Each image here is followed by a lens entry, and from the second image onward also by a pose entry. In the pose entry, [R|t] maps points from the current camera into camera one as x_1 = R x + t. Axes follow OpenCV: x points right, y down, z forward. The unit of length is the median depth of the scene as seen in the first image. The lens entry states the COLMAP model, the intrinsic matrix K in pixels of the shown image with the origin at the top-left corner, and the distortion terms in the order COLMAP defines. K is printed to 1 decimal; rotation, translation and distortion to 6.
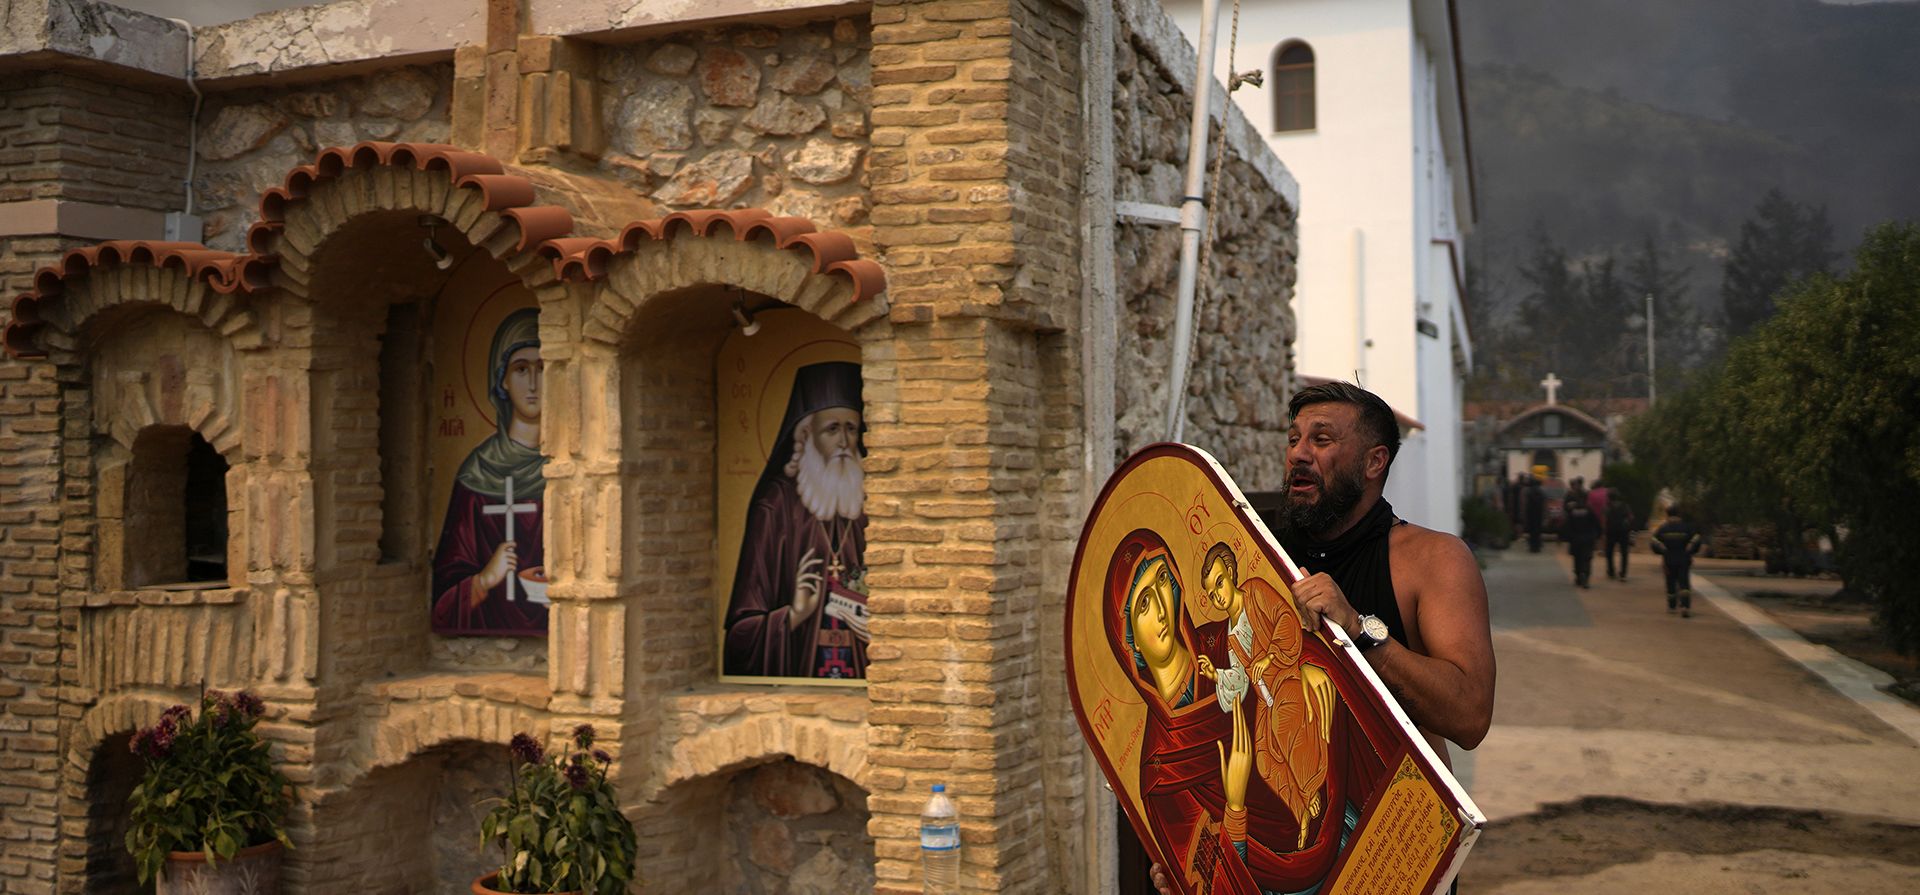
lens RADIAL K [[2171.7, 0, 960.0], [0, 2171.7, 445.2], [0, 0, 1]] dist [0.005494, 0.000000]
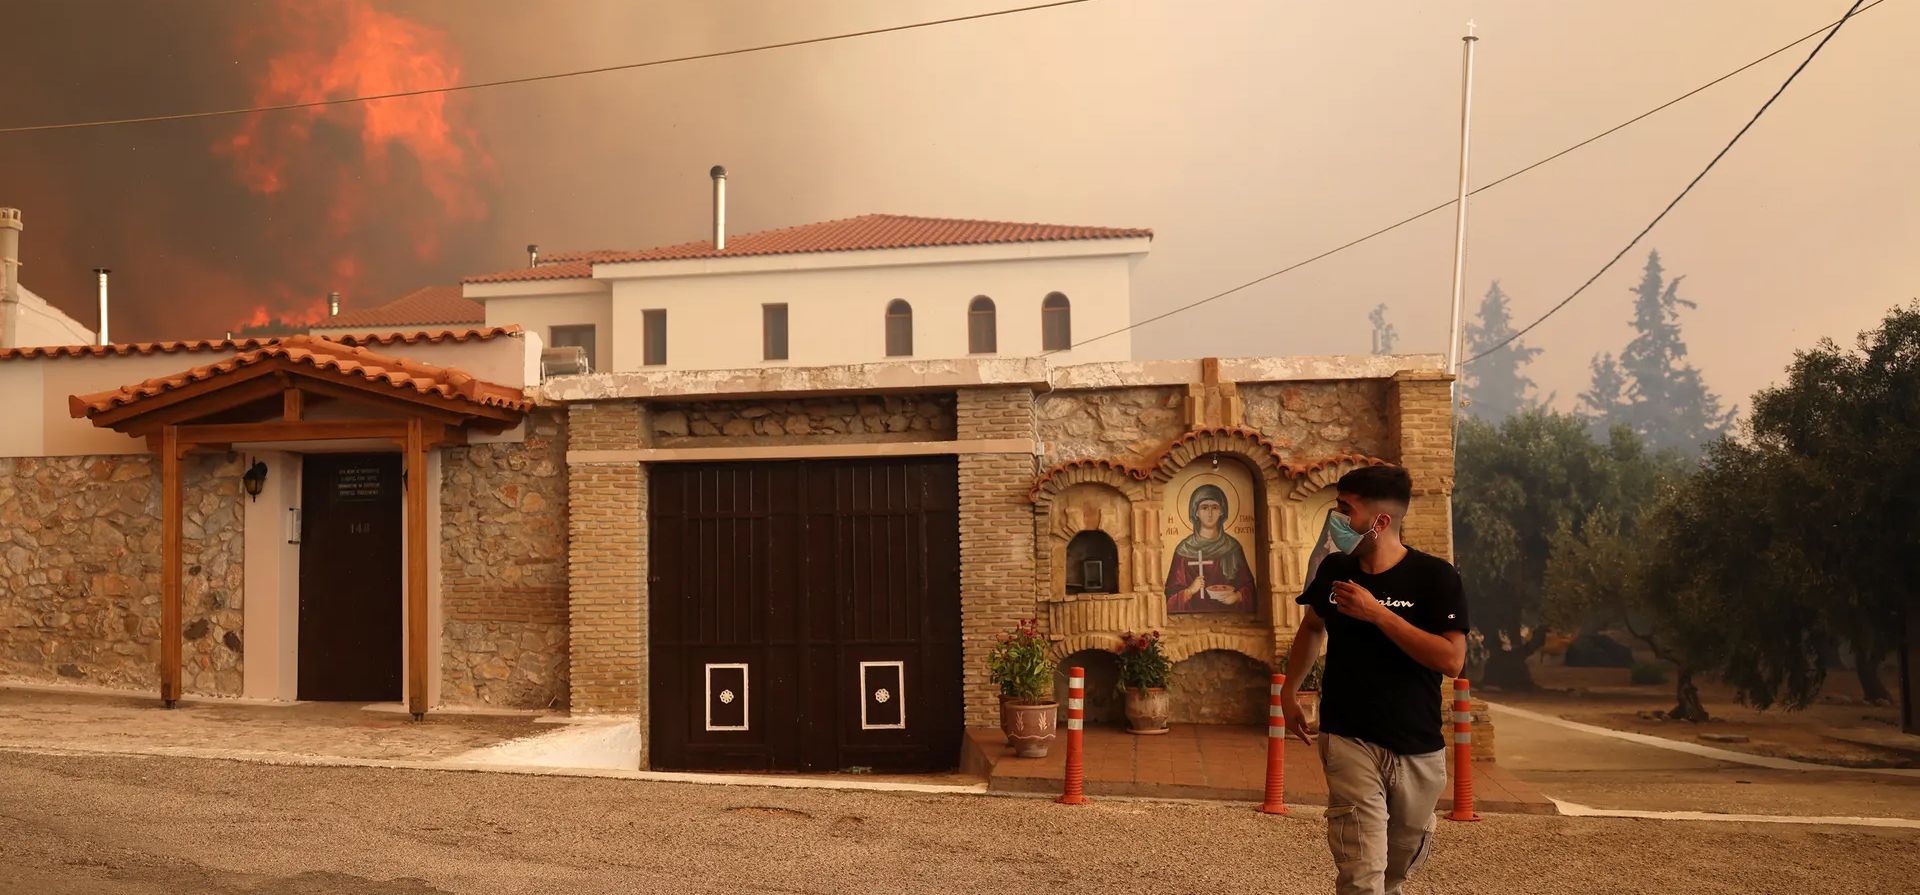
lens RADIAL K [[2171.7, 0, 959.8], [0, 2171.7, 447.6], [0, 0, 1]] dist [0.005494, 0.000000]
pose [[0.936353, 0.015952, 0.350697, -1.428829], [0.004309, 0.998370, -0.056916, 0.039630], [-0.351033, 0.054805, 0.934758, -1.349758]]
